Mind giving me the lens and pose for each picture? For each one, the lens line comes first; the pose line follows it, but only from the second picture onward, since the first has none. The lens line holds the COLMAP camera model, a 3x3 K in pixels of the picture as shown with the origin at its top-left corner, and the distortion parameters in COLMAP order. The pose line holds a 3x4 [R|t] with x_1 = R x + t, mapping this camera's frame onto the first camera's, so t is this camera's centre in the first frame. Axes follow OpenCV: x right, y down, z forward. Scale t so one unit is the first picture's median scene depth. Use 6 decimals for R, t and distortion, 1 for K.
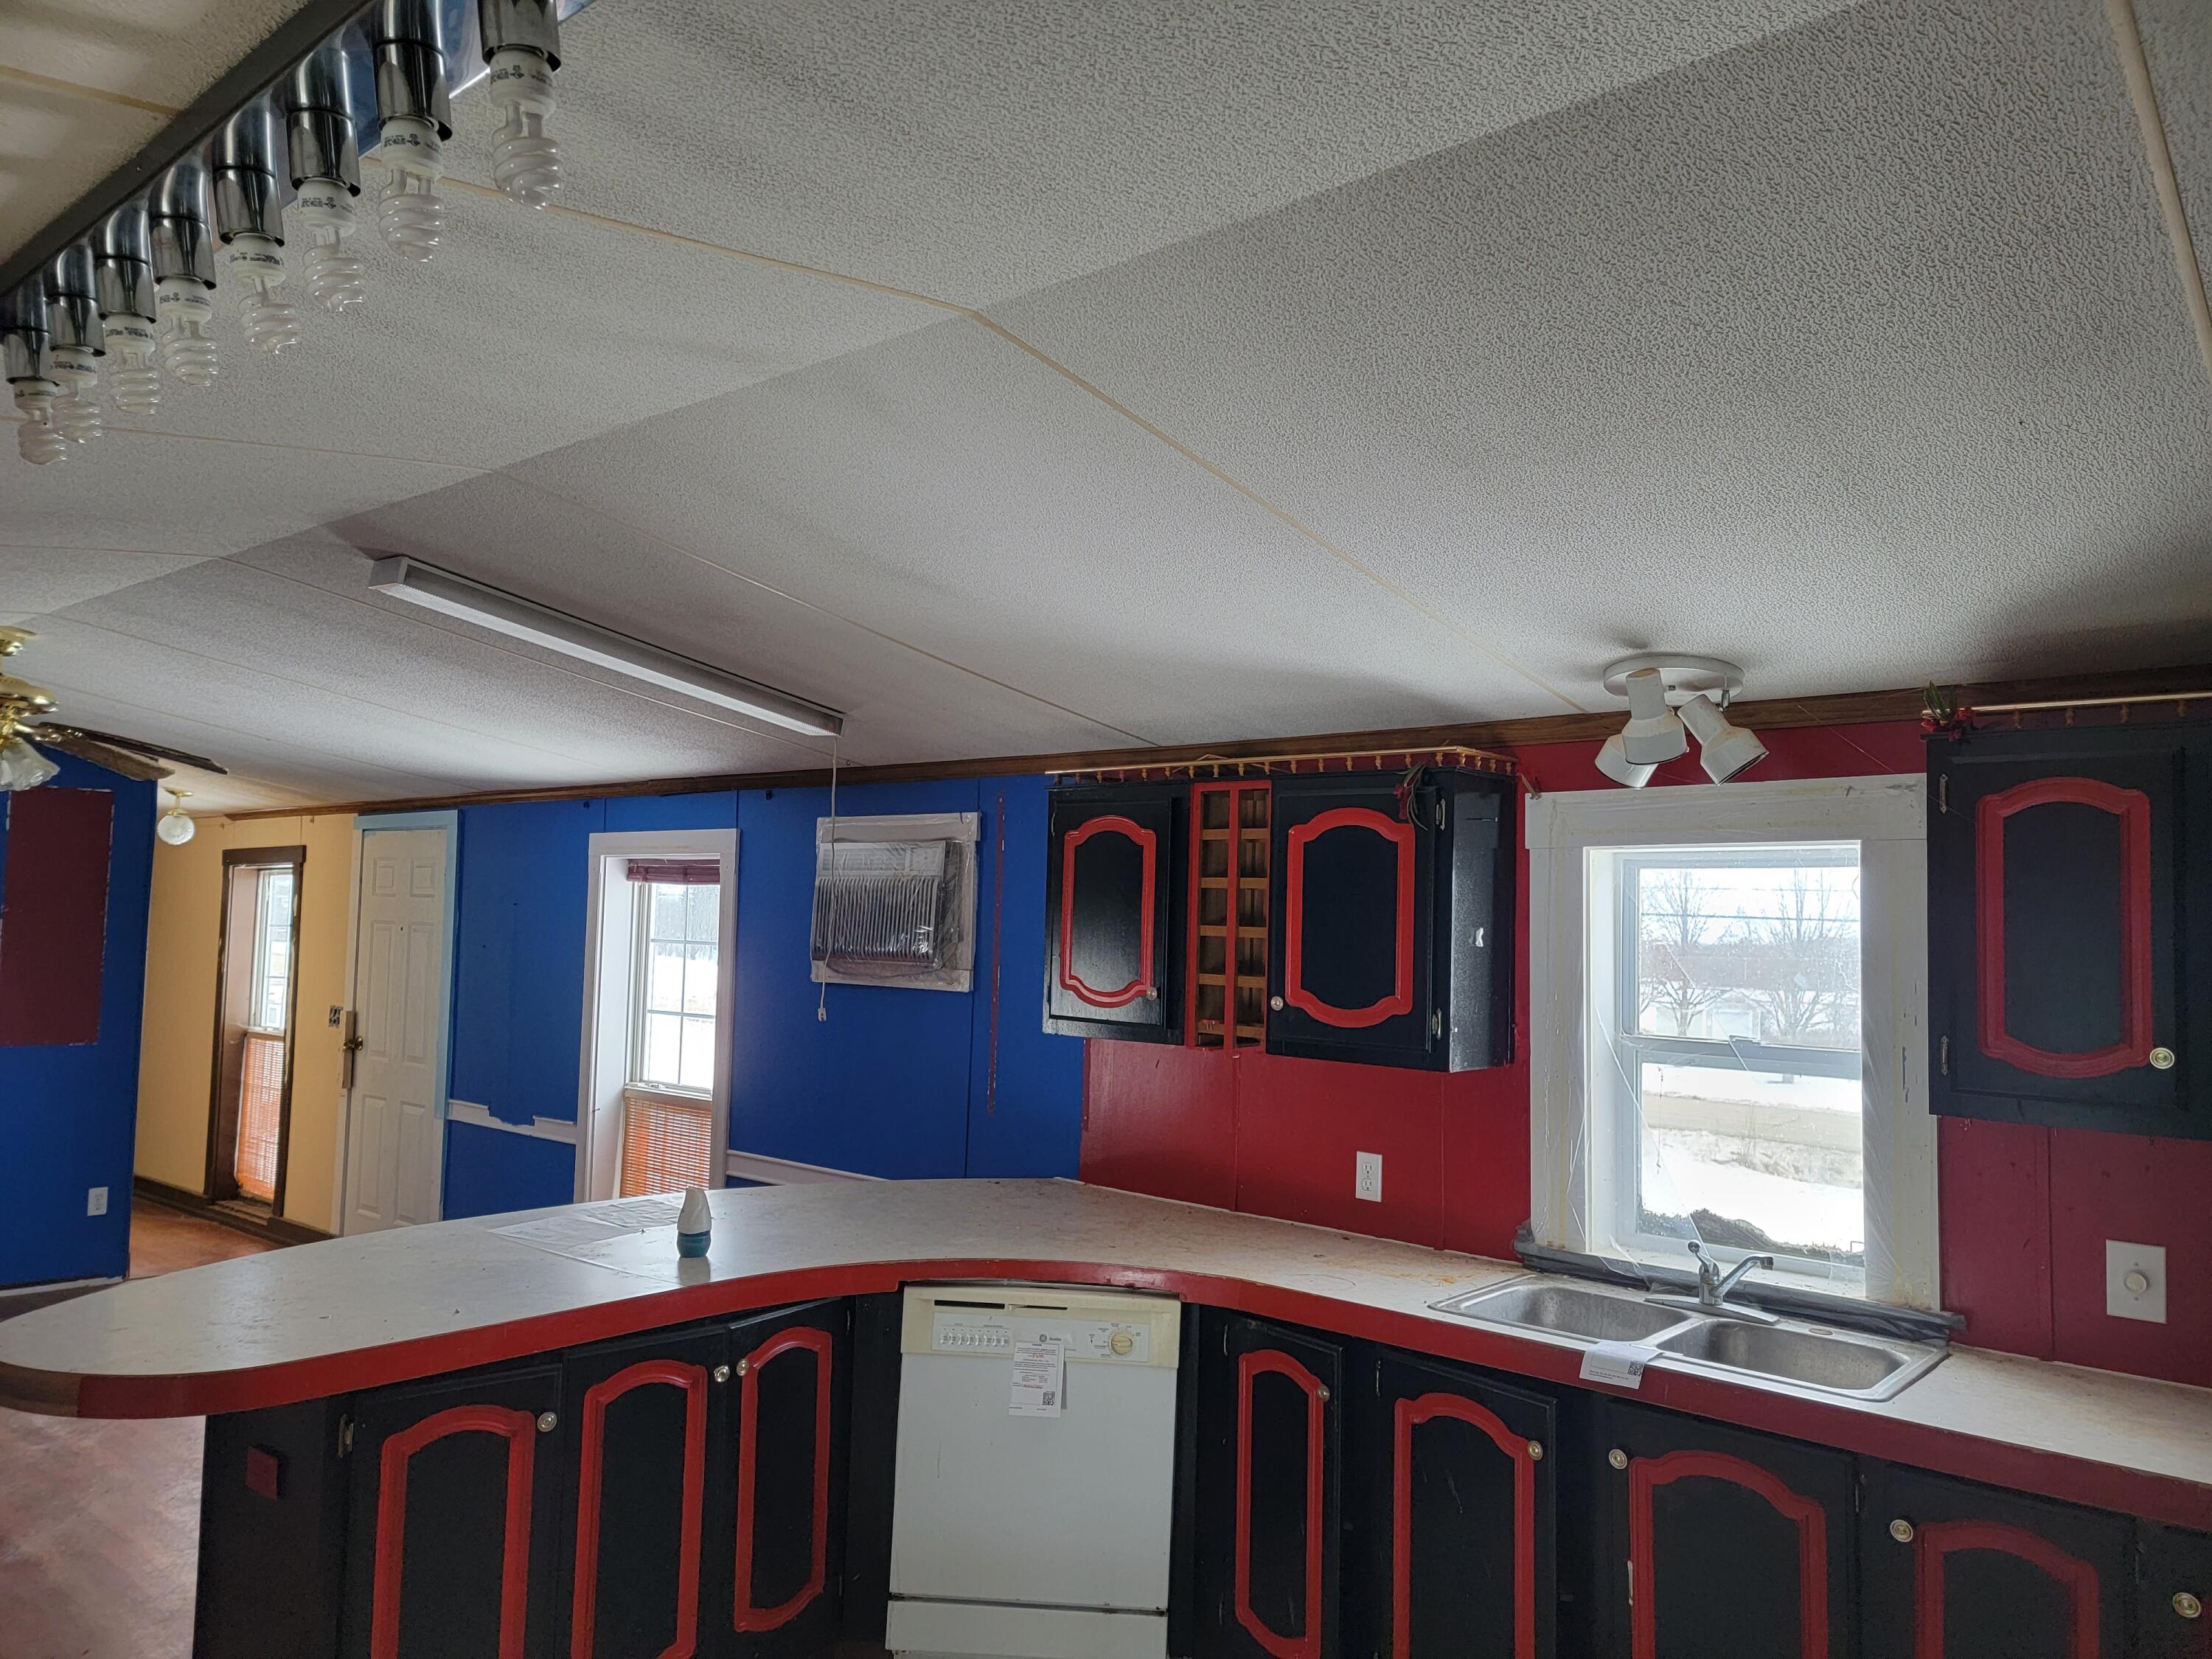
lens RADIAL K [[1525.2, 0, 1111.4], [0, 1525.2, 839.3], [0, 0, 1]] dist [0.101627, -0.076336]
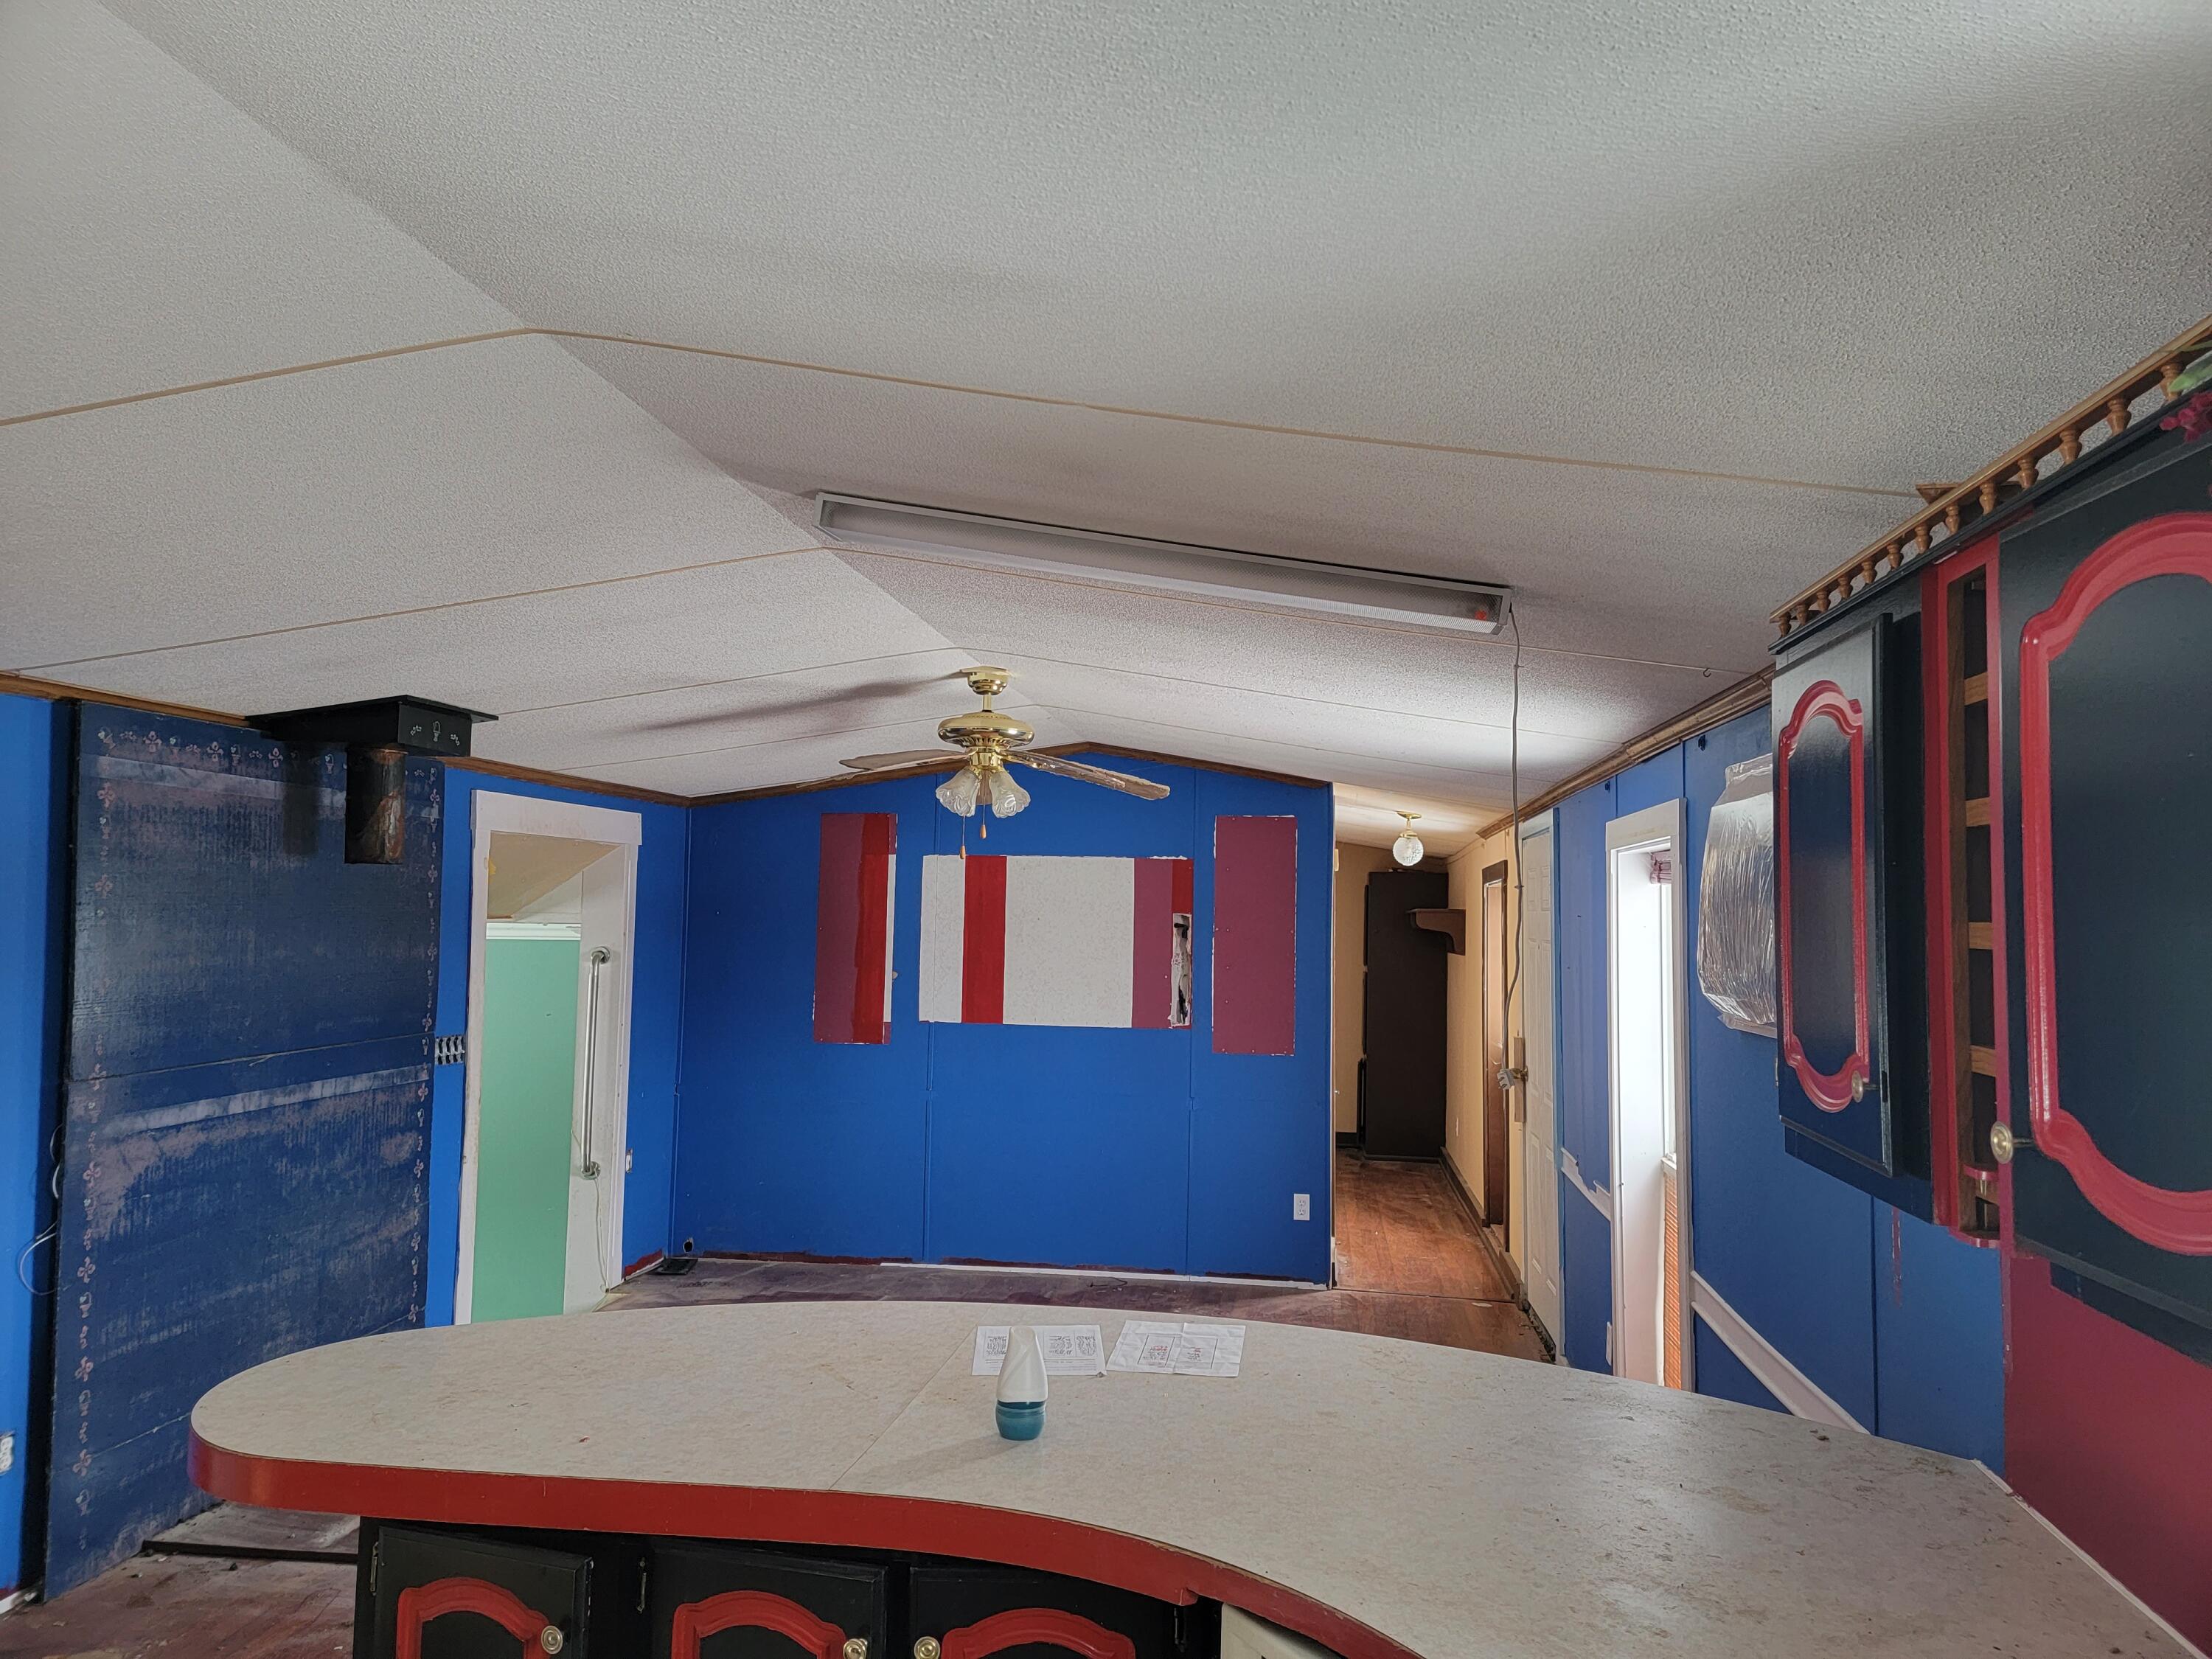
lens RADIAL K [[1525.2, 0, 1111.4], [0, 1525.2, 839.3], [0, 0, 1]] dist [0.101627, -0.076336]
pose [[0.550505, -0.064202, -0.832359, 0.159783], [0.050057, 0.997783, -0.043854, 0.024817], [0.833330, -0.017523, 0.552498, 0.344294]]
